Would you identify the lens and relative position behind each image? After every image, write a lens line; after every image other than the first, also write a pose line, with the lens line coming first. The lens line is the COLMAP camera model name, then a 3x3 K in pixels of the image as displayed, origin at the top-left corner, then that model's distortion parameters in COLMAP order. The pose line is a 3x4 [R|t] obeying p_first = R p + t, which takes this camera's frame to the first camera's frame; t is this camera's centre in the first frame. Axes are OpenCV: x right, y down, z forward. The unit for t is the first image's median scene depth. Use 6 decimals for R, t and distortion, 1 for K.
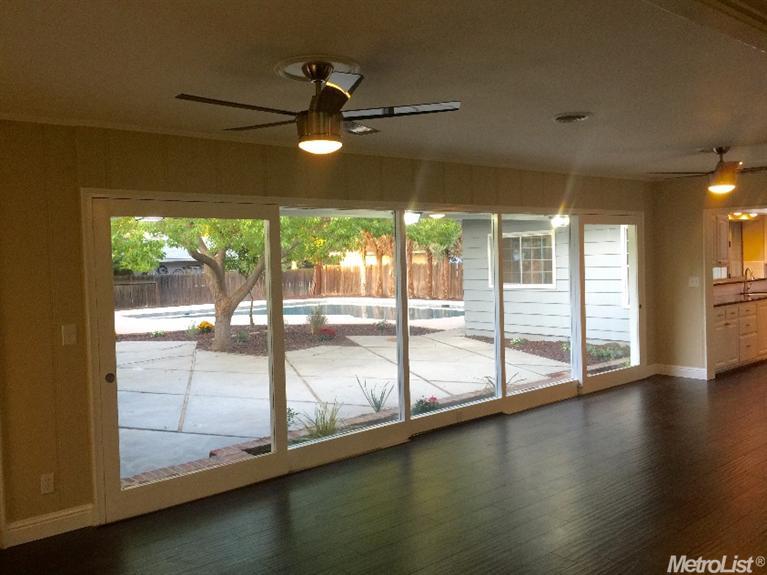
lens RADIAL K [[662.3, 0, 384.6], [0, 662.3, 284.9], [0, 0, 1]] dist [0.067995, -0.123269]
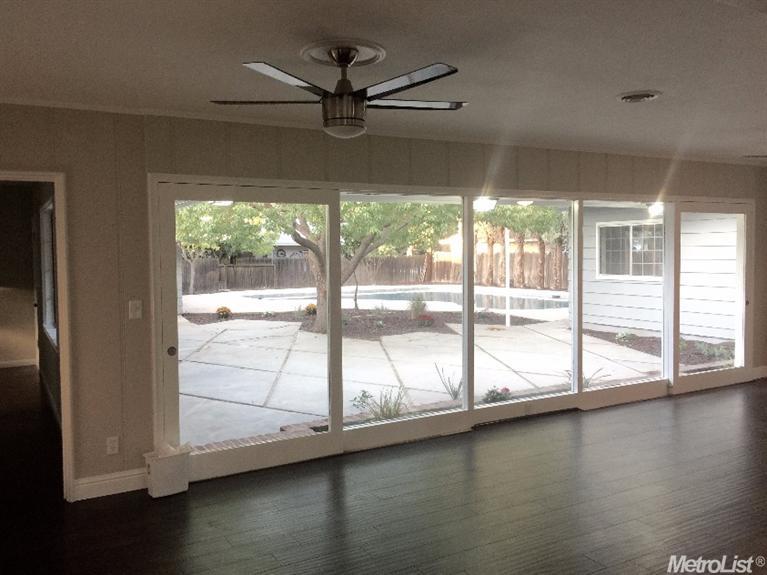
lens RADIAL K [[662.3, 0, 384.6], [0, 662.3, 284.9], [0, 0, 1]] dist [0.067995, -0.123269]
pose [[0.983827, 0.029647, -0.176651, 0.052526], [-0.026254, 0.999424, 0.021516, 0.000739], [0.177187, -0.016530, 0.984038, 0.005959]]
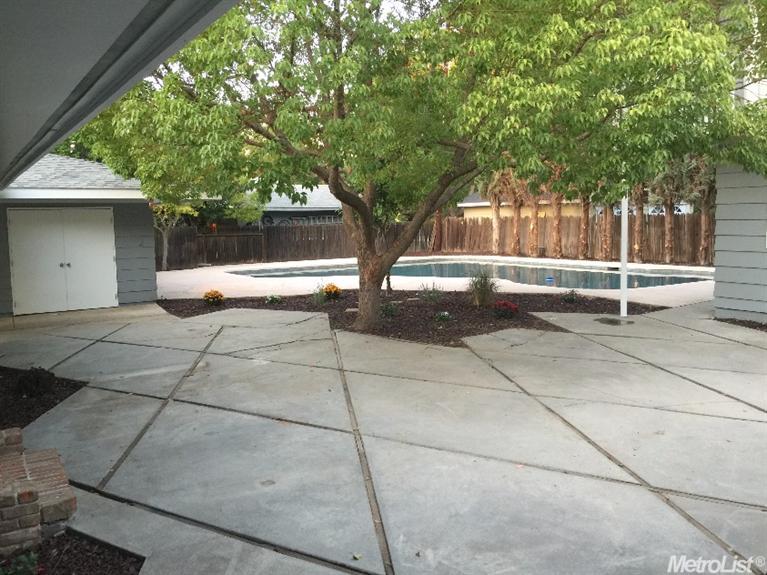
lens RADIAL K [[662.3, 0, 384.6], [0, 662.3, 284.9], [0, 0, 1]] dist [0.067995, -0.123269]
pose [[0.990988, 0.024865, -0.131626, -0.238968], [-0.015985, 0.997551, 0.068096, 0.003089], [0.132997, -0.065378, 0.988958, 0.539471]]
